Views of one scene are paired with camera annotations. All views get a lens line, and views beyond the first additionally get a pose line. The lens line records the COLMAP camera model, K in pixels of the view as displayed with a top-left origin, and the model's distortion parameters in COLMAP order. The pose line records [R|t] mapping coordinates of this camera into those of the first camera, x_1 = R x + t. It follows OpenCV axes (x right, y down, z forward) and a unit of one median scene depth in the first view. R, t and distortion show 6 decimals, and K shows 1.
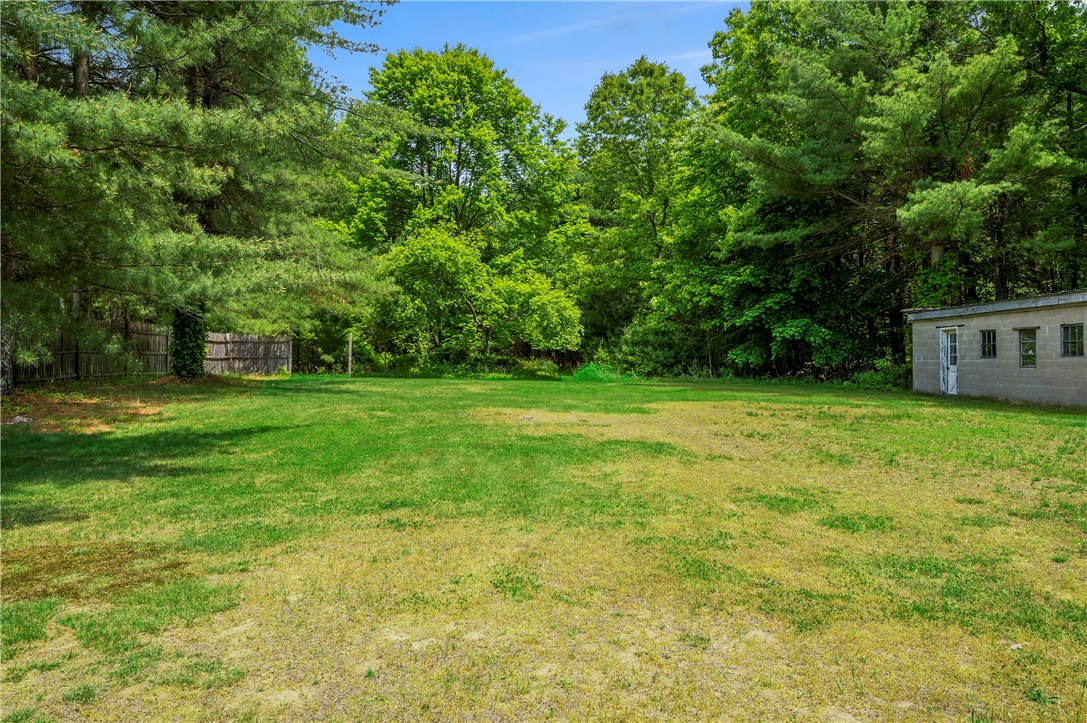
lens RADIAL K [[788.3, 0, 543.7], [0, 788.3, 352.7], [0, 0, 1]] dist [-0.002228, -0.002384]
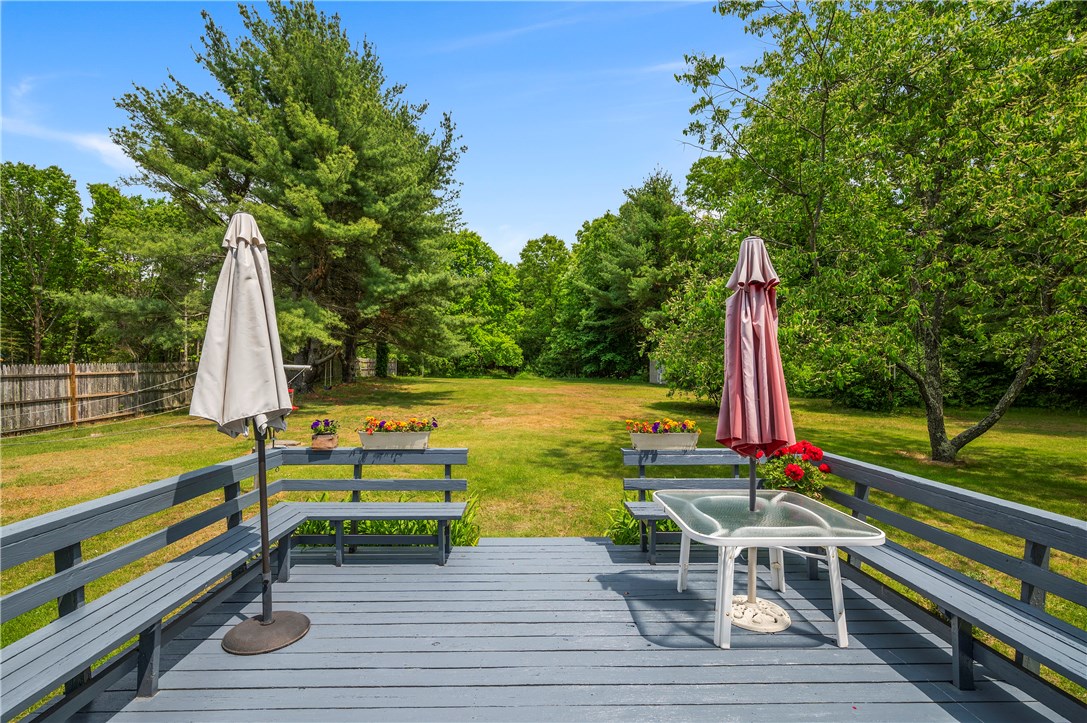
lens RADIAL K [[495.3, 0, 542.7], [0, 495.3, 360.4], [0, 0, 1]] dist [-0.000228, 0.000024]
pose [[0.990099, 0.005273, 0.140271, -0.125206], [-0.004264, 0.999963, -0.007487, -0.012346], [-0.140305, 0.006815, 0.990085, -0.602110]]
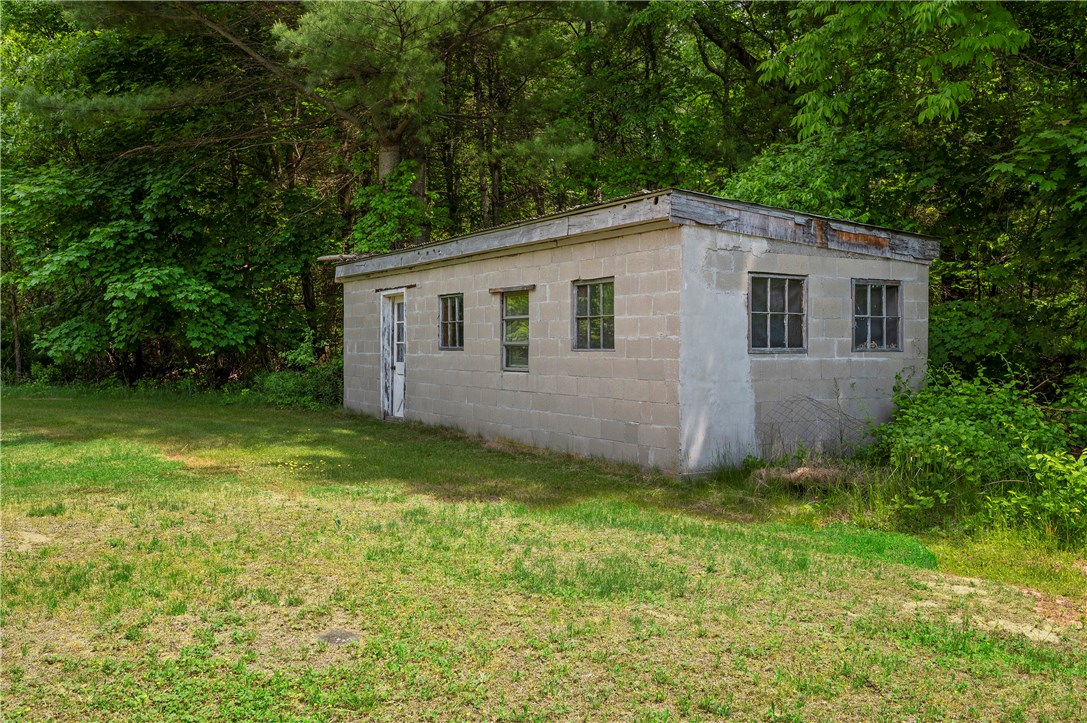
lens RADIAL K [[878.1, 0, 542.3], [0, 878.1, 359.5], [0, 0, 1]] dist [-0.014605, -0.003449]
pose [[0.855617, -0.010206, 0.517509, 0.269446], [-0.004740, 0.999609, 0.027550, -0.002297], [-0.517588, -0.026025, 0.855234, 0.407816]]
